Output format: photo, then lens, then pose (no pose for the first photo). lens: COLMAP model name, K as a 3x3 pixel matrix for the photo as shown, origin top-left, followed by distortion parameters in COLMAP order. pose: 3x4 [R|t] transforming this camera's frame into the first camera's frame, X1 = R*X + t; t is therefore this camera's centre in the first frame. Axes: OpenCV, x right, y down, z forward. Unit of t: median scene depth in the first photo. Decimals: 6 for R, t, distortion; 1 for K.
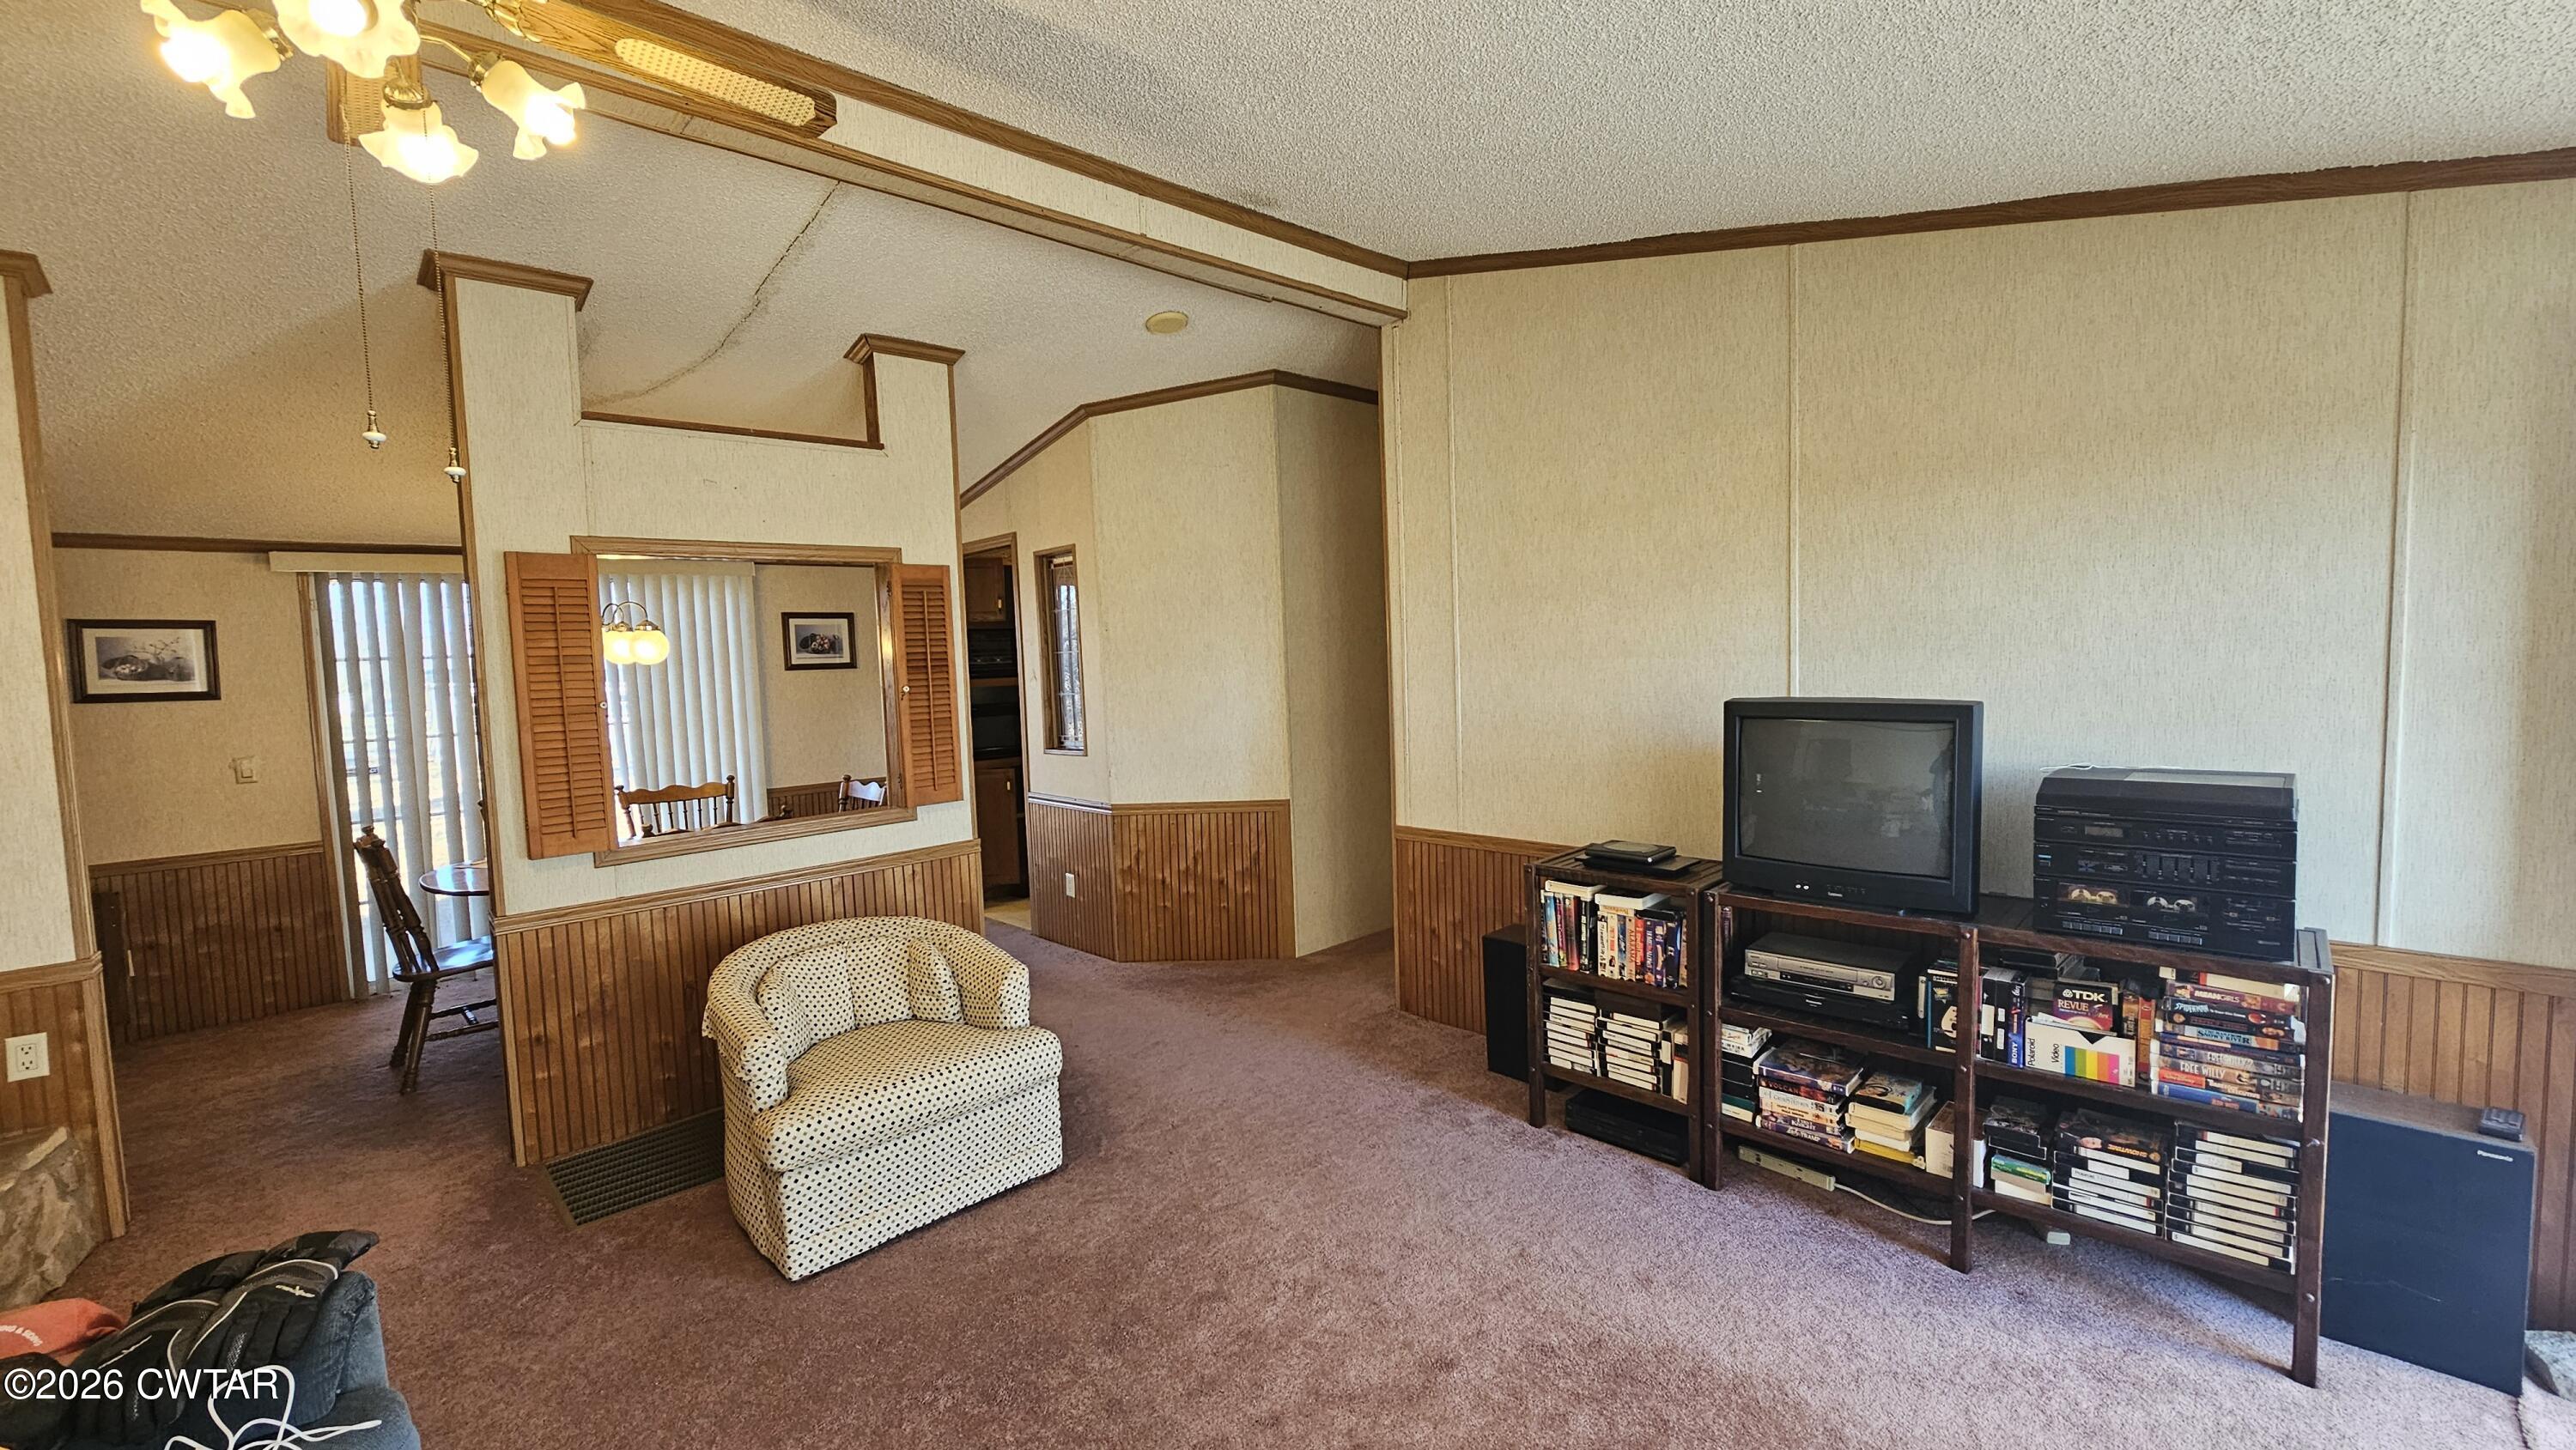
lens RADIAL K [[1054.5, 0, 1299.5], [0, 1054.5, 727.1], [0, 0, 1]] dist [0.003389, 0.000058]
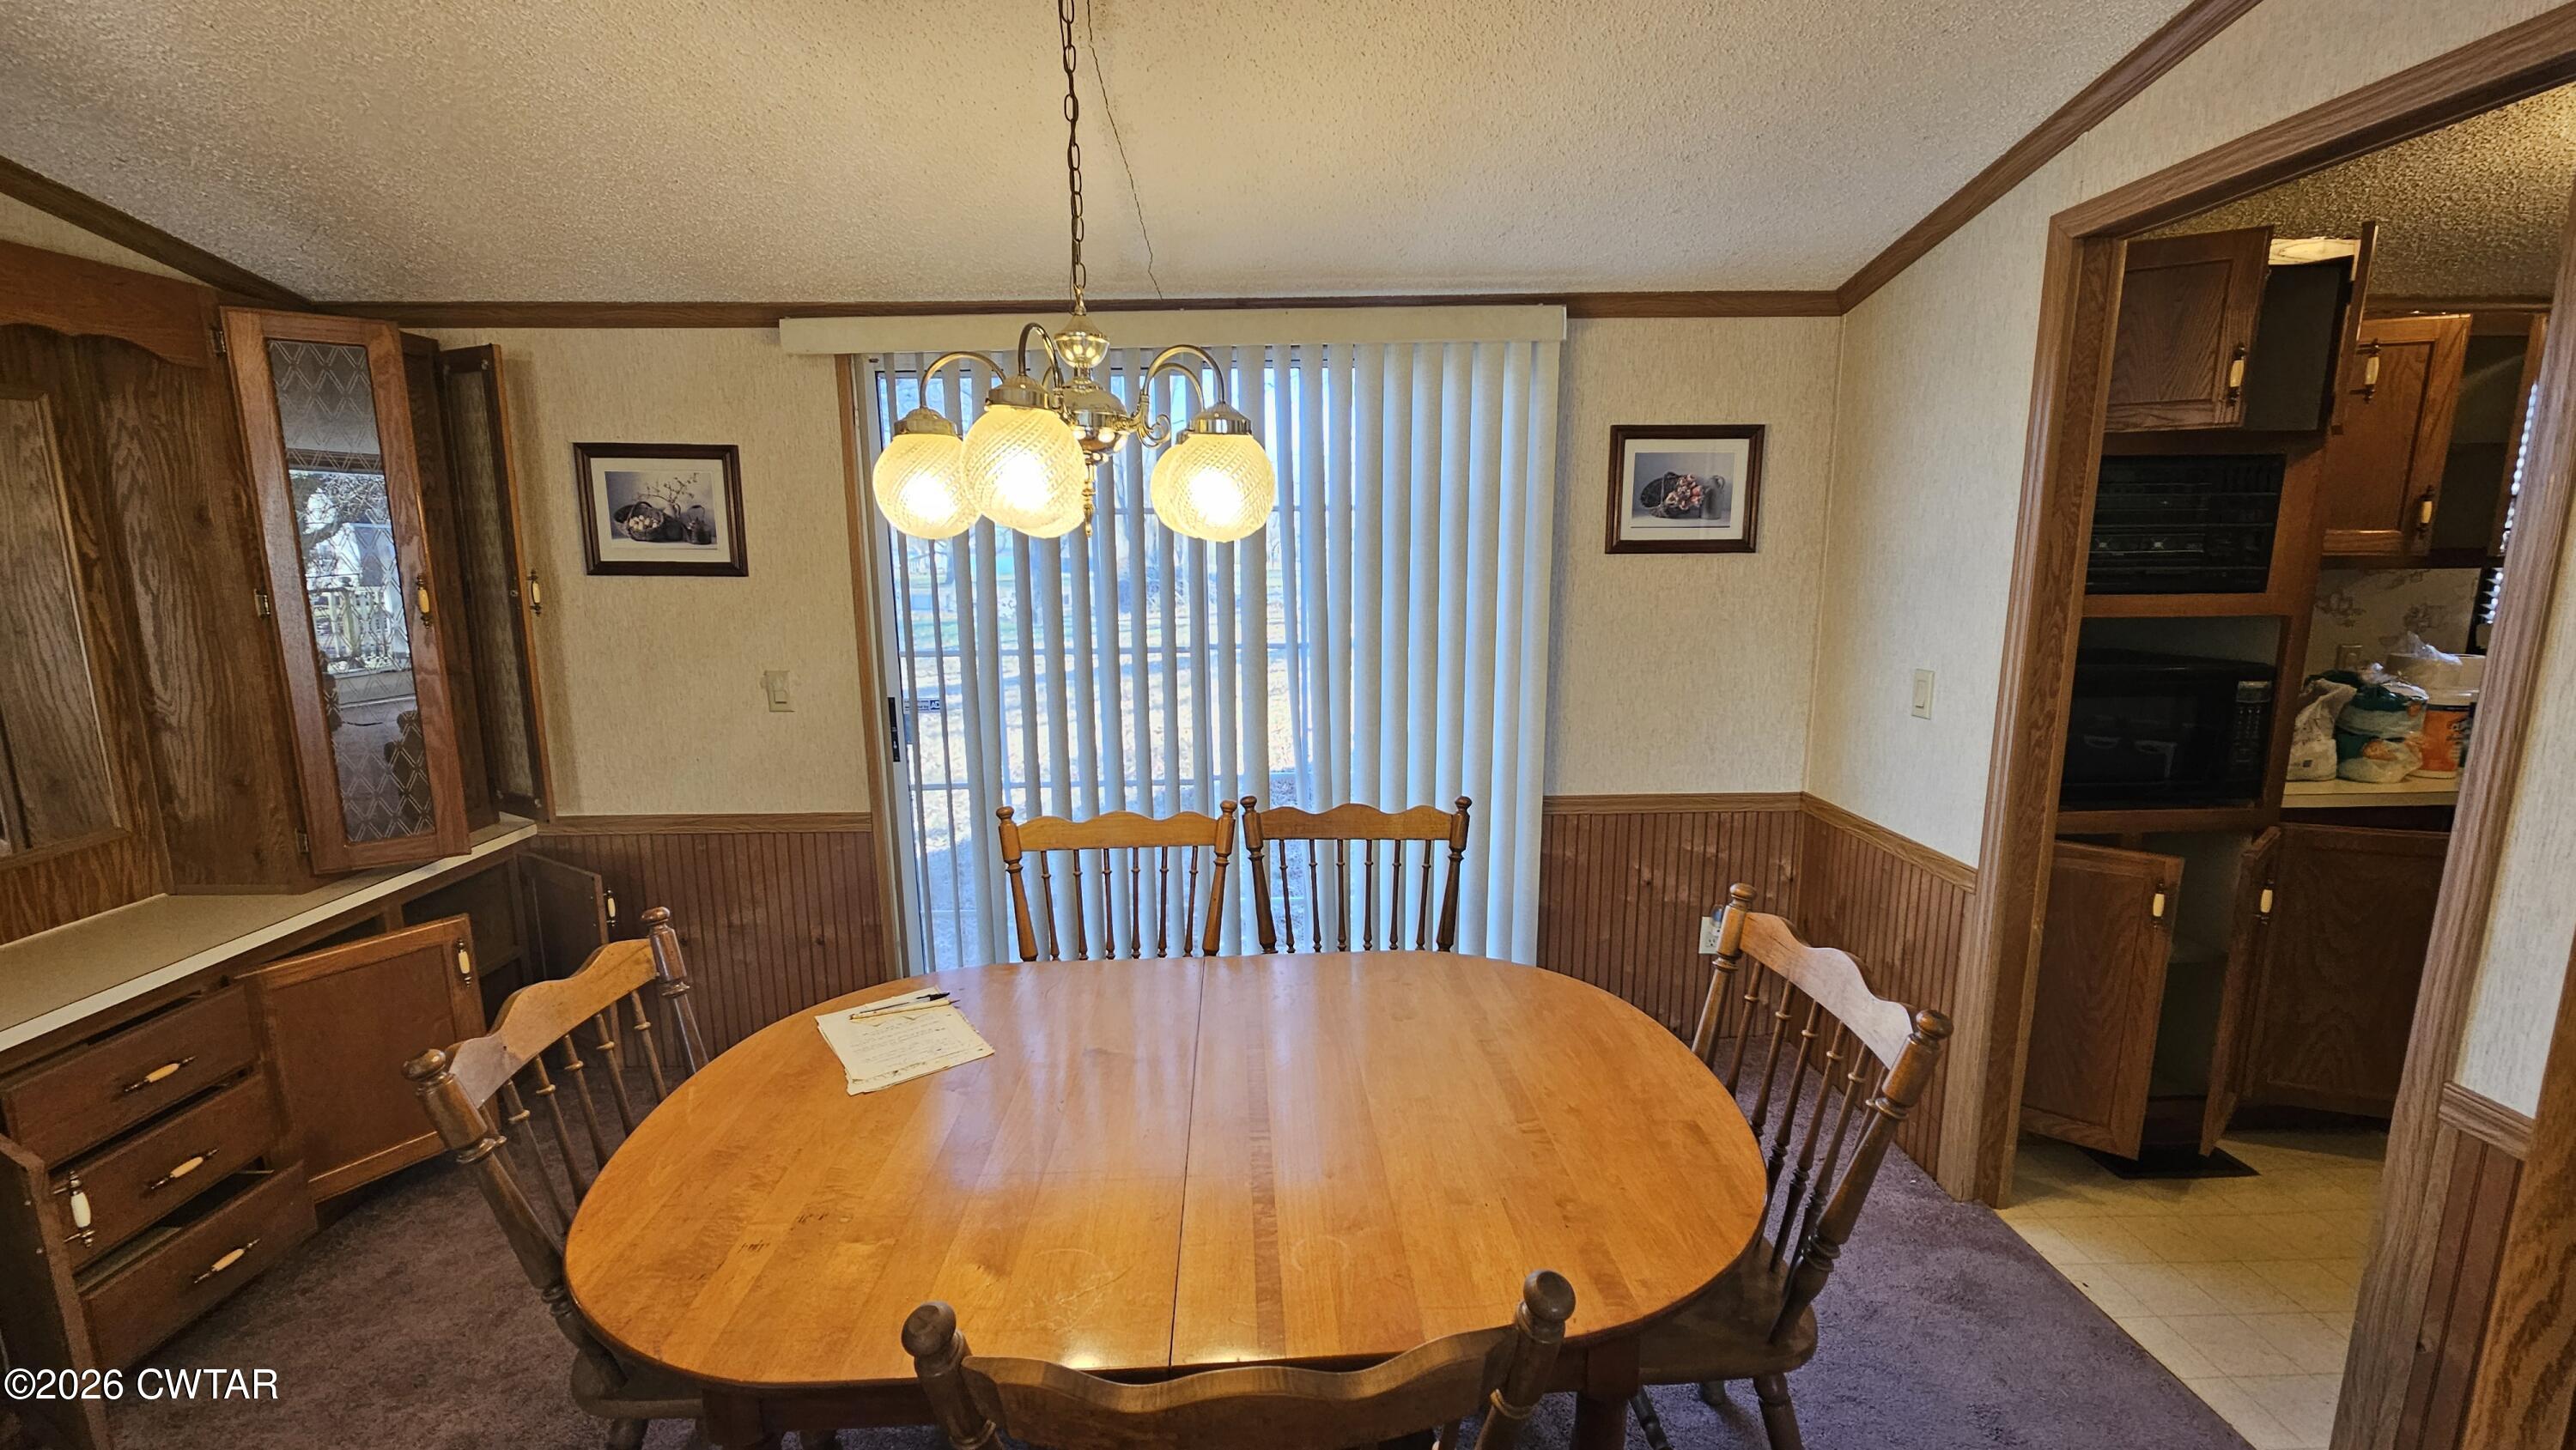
lens RADIAL K [[1054.5, 0, 1294.0], [0, 1054.5, 725.3], [0, 0, 1]] dist [0.003389, 0.000058]
pose [[0.736814, 0.145382, -0.660280, -0.354102], [-0.064918, 0.987308, 0.144945, -0.048867], [0.672972, -0.063933, 0.736900, 0.733297]]
